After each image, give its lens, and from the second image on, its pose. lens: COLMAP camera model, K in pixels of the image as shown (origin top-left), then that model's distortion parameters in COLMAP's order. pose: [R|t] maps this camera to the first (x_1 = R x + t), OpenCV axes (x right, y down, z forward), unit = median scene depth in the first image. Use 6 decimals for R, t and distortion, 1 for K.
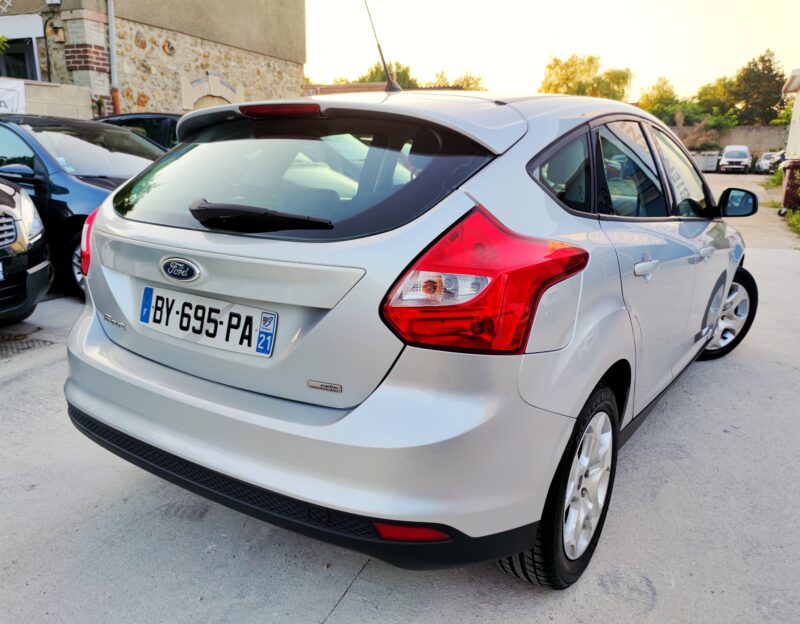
lens RADIAL K [[617.2, 0, 400.0], [0, 617.2, 312.0], [0, 0, 1]] dist [0.075486, -0.092537]
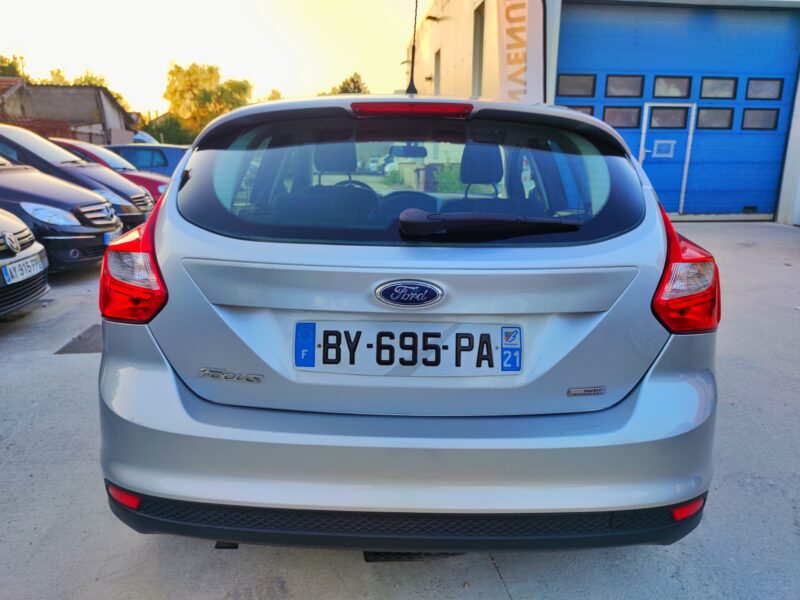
lens RADIAL K [[584.6, 0, 400.0], [0, 584.6, 300.0], [0, 0, 1]] dist [0.039944, -0.035616]
pose [[0.843211, -0.128601, 0.521973, -0.761489], [0.134306, 0.990570, 0.027090, -0.079942], [-0.520535, 0.047262, 0.852531, 0.318833]]
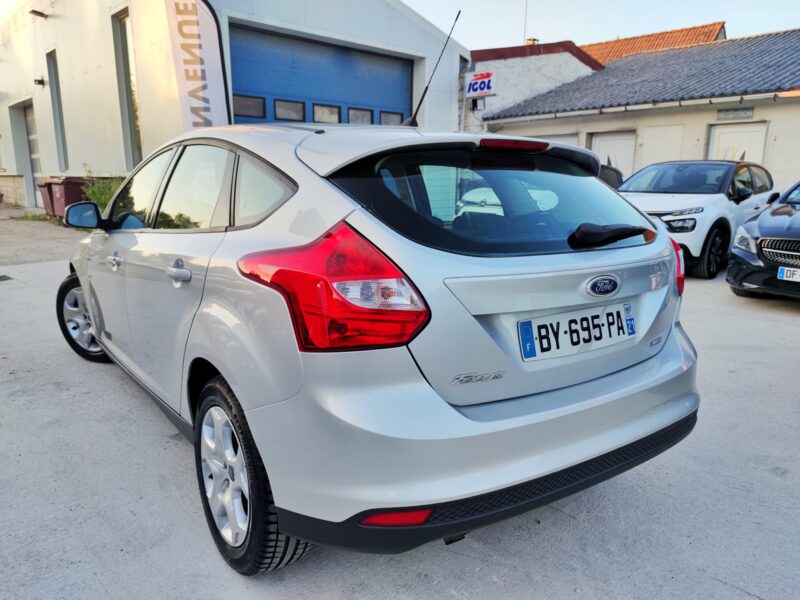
lens RADIAL K [[584.6, 0, 400.0], [0, 584.6, 300.0], [0, 0, 1]] dist [0.039944, -0.035616]
pose [[0.364280, -0.194870, 0.910673, -1.430922], [0.225748, 0.967175, 0.116659, -0.245068], [-0.903514, 0.163086, 0.396314, 0.890520]]
